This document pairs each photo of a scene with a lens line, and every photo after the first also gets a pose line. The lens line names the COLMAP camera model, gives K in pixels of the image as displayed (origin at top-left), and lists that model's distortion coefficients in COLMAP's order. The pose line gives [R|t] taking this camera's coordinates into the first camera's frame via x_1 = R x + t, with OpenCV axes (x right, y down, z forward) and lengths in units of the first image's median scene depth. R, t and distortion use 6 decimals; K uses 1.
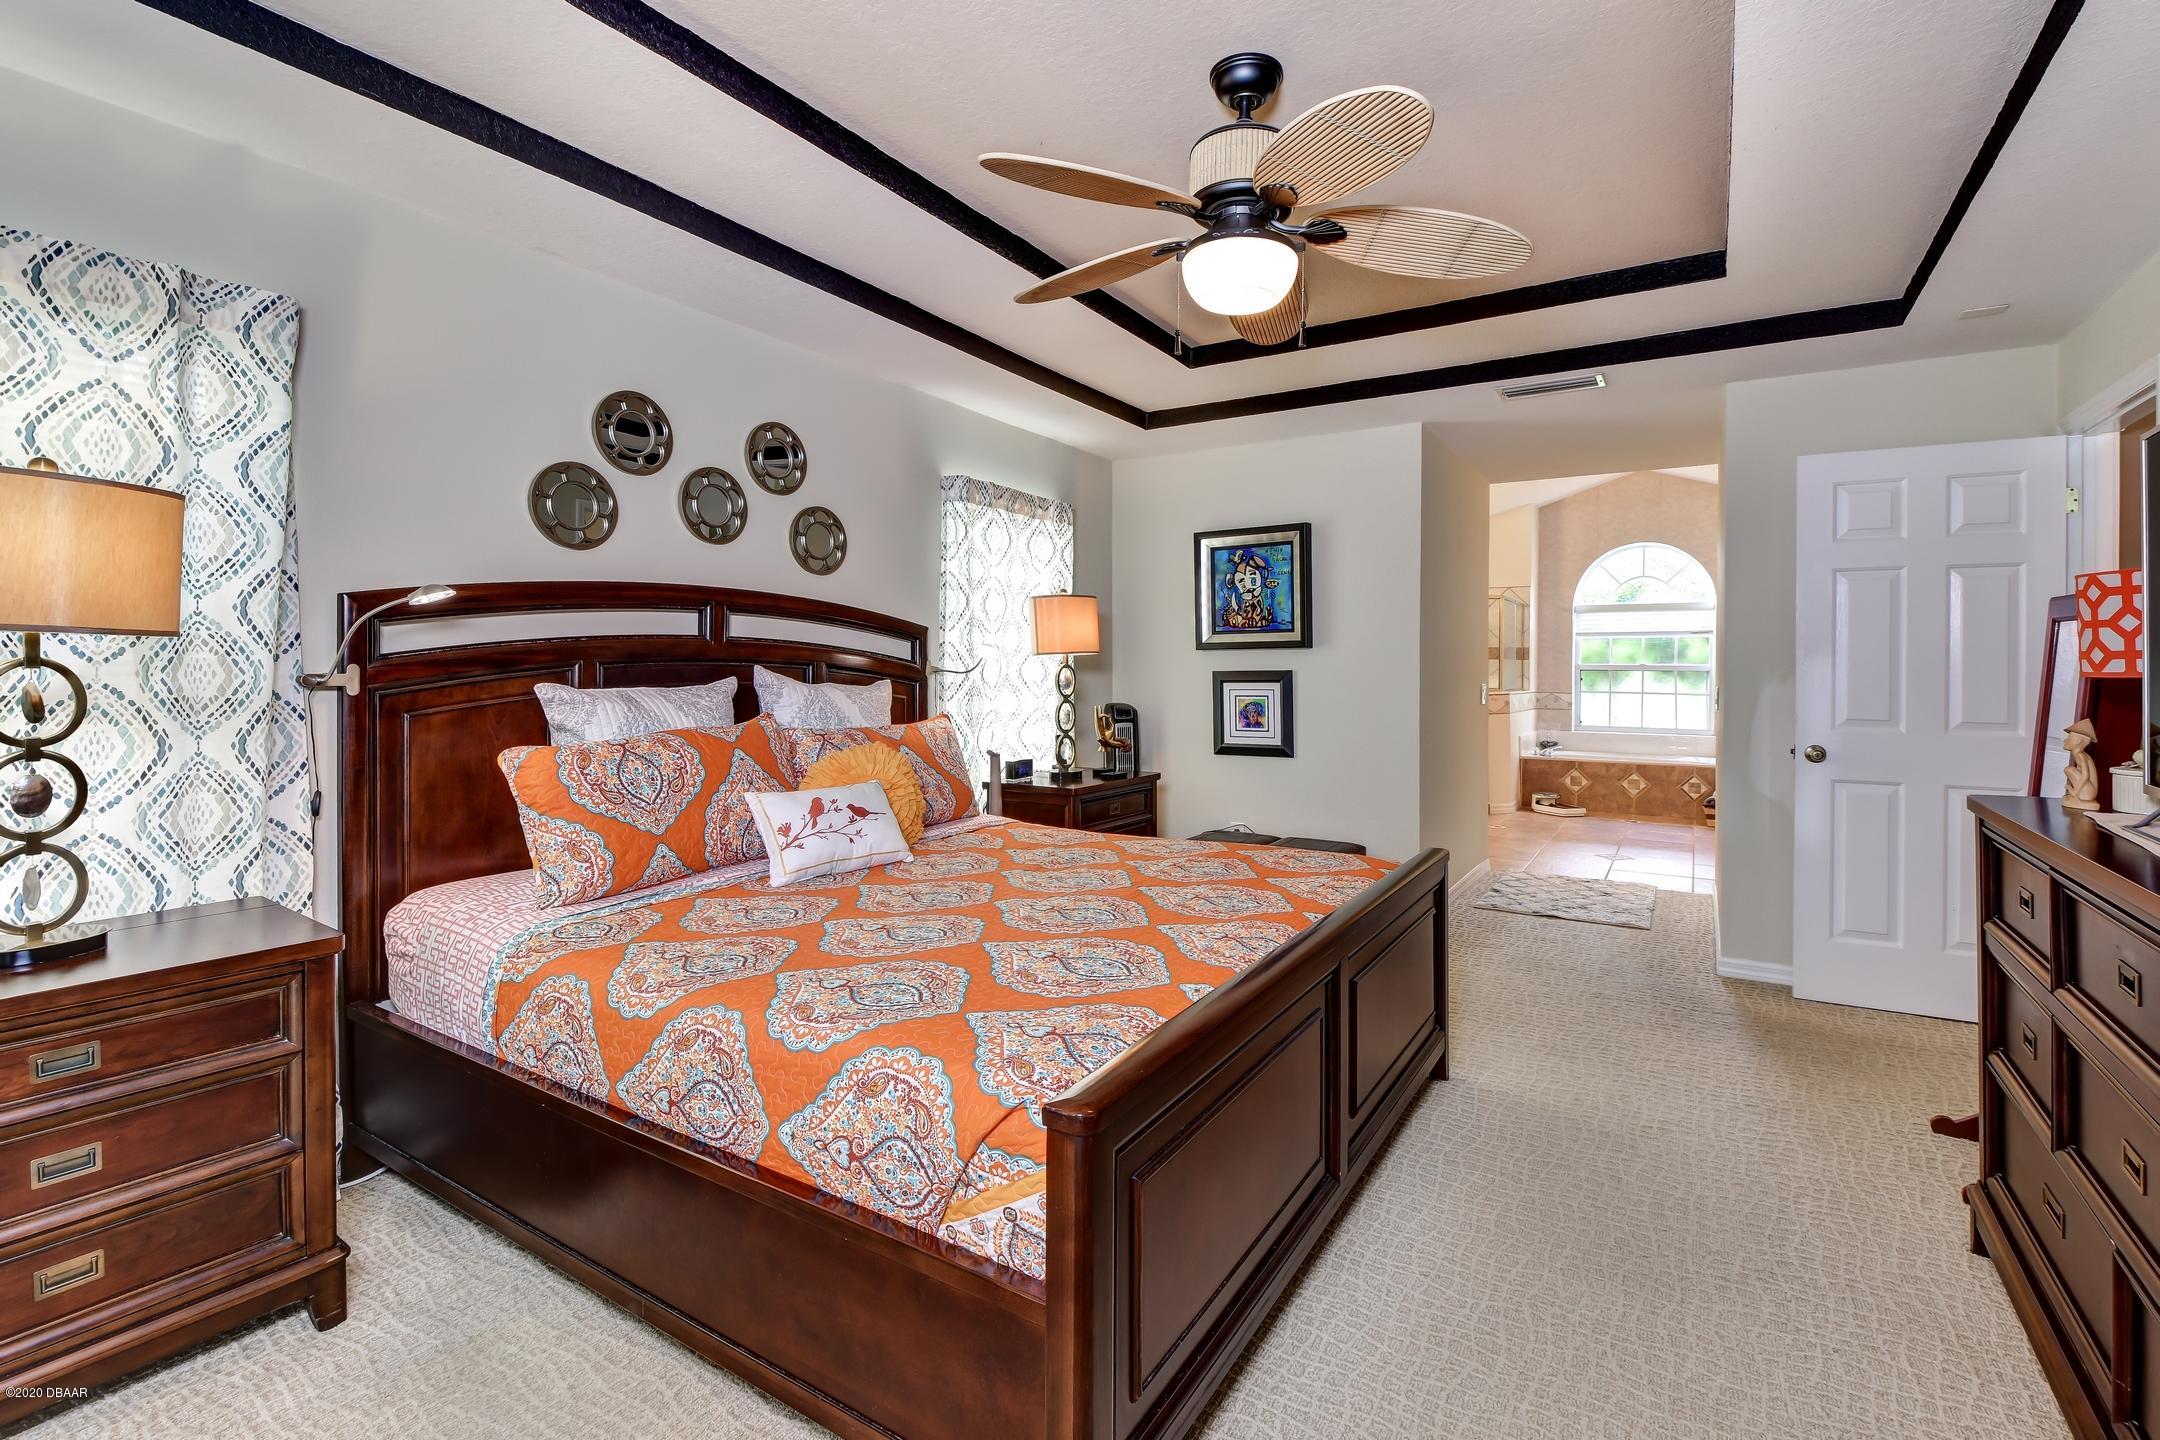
lens RADIAL K [[971.7, 0, 1089.3], [0, 971.7, 664.8], [0, 0, 1]] dist [0.012445, -0.013130]
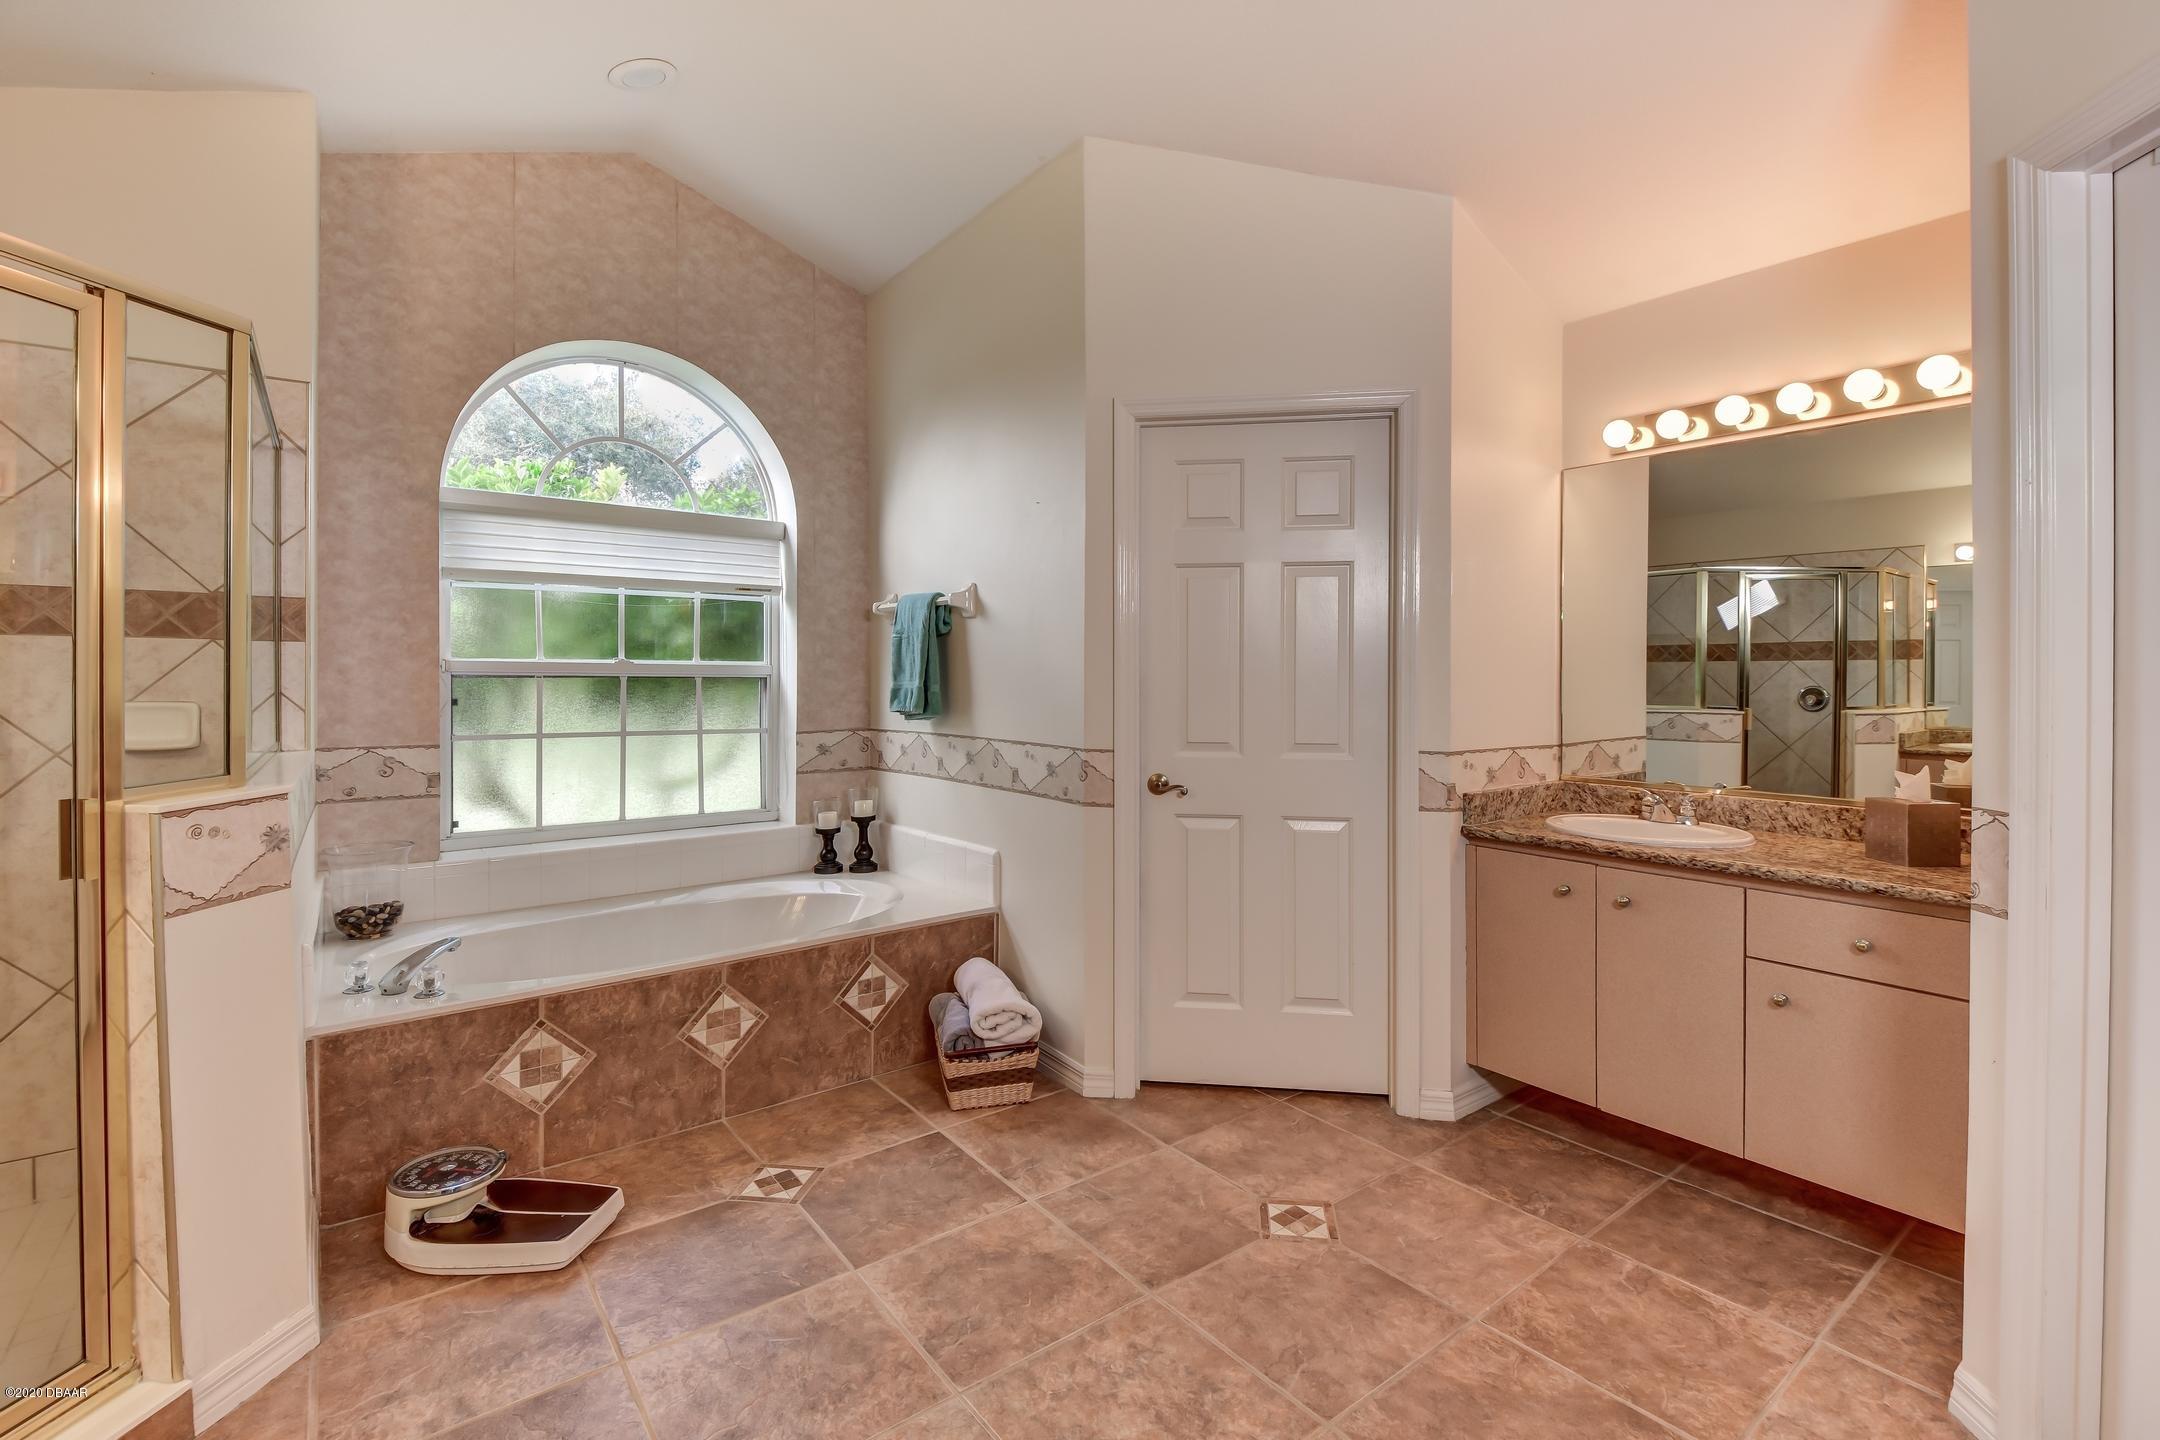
lens RADIAL K [[971.7, 0, 1104.8], [0, 971.7, 670.4], [0, 0, 1]] dist [0.012445, -0.013130]
pose [[0.341832, -0.008091, 0.939726, 0.291343], [0.002858, 0.999967, 0.007570, 0.001863], [-0.939757, 0.000099, 0.341844, 0.753259]]
